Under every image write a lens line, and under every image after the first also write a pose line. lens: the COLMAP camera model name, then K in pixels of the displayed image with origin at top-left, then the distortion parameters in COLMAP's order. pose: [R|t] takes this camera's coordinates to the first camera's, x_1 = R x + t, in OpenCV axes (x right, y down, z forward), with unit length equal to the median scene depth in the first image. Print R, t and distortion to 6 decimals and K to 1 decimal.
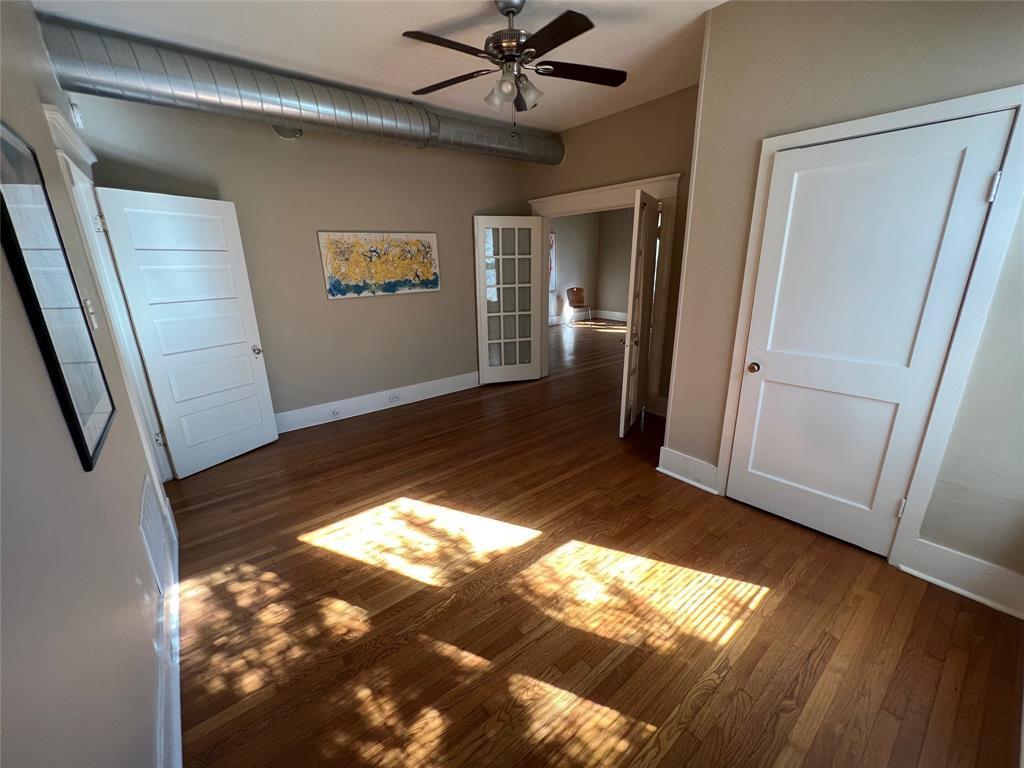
lens RADIAL K [[416.1, 0, 510.1], [0, 416.1, 380.5], [0, 0, 1]] dist [0.012433, 0.000076]
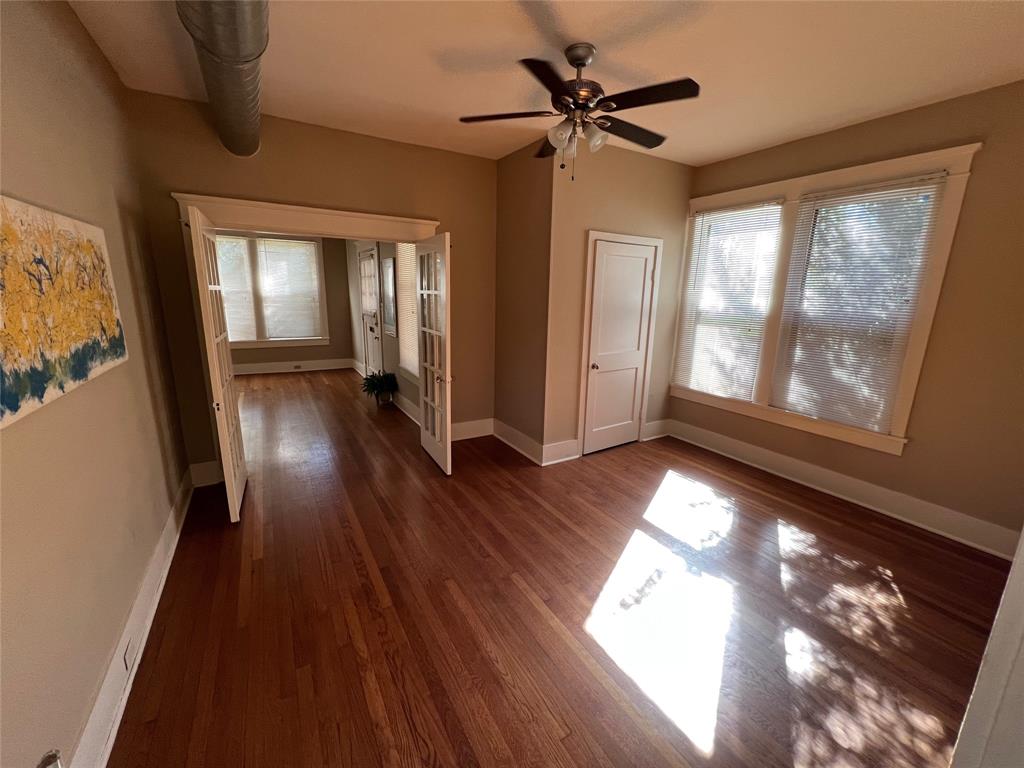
lens RADIAL K [[409.3, 0, 512.0], [0, 409.3, 384.0], [0, 0, 1]] dist [0.000781, -0.000205]
pose [[0.134242, -0.194069, 0.971759, -0.864057], [0.258743, 0.953482, 0.154675, -0.250457], [-0.956573, 0.230672, 0.178211, 0.887232]]
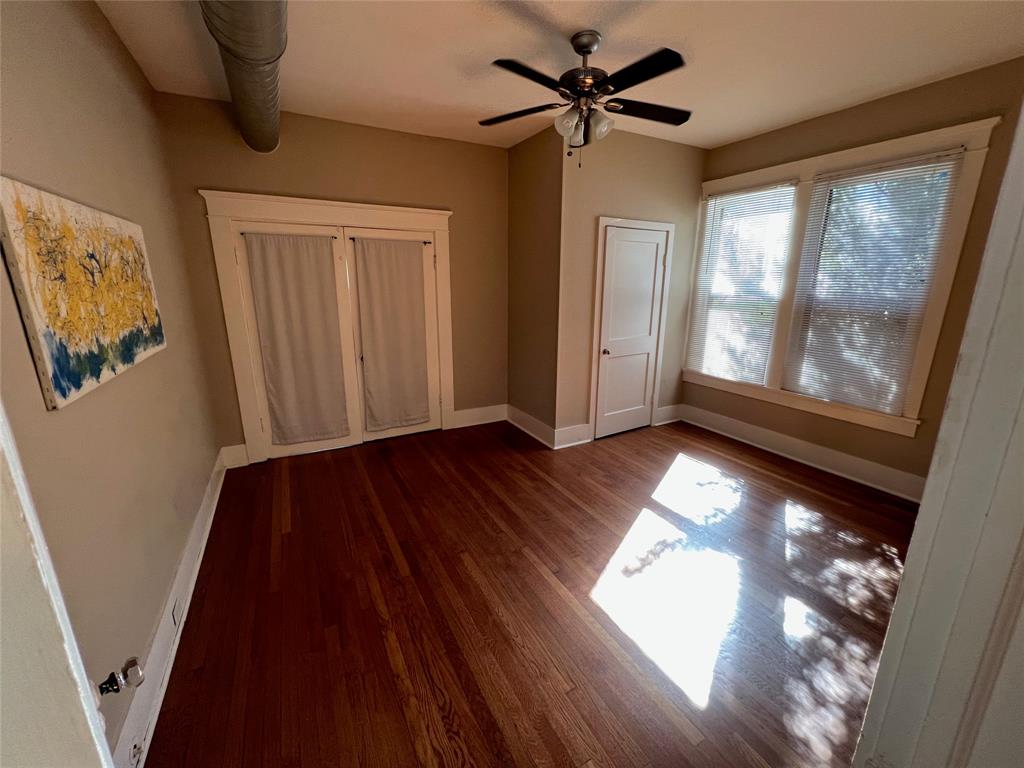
lens RADIAL K [[409.6, 0, 512.7], [0, 409.6, 384.8], [0, 0, 1]] dist [0.001085, 0.000024]
pose [[0.170828, -0.221025, 0.960190, -0.898615], [0.272179, 0.947181, 0.169607, -0.239426], [-0.946962, 0.232370, 0.221963, 0.870206]]
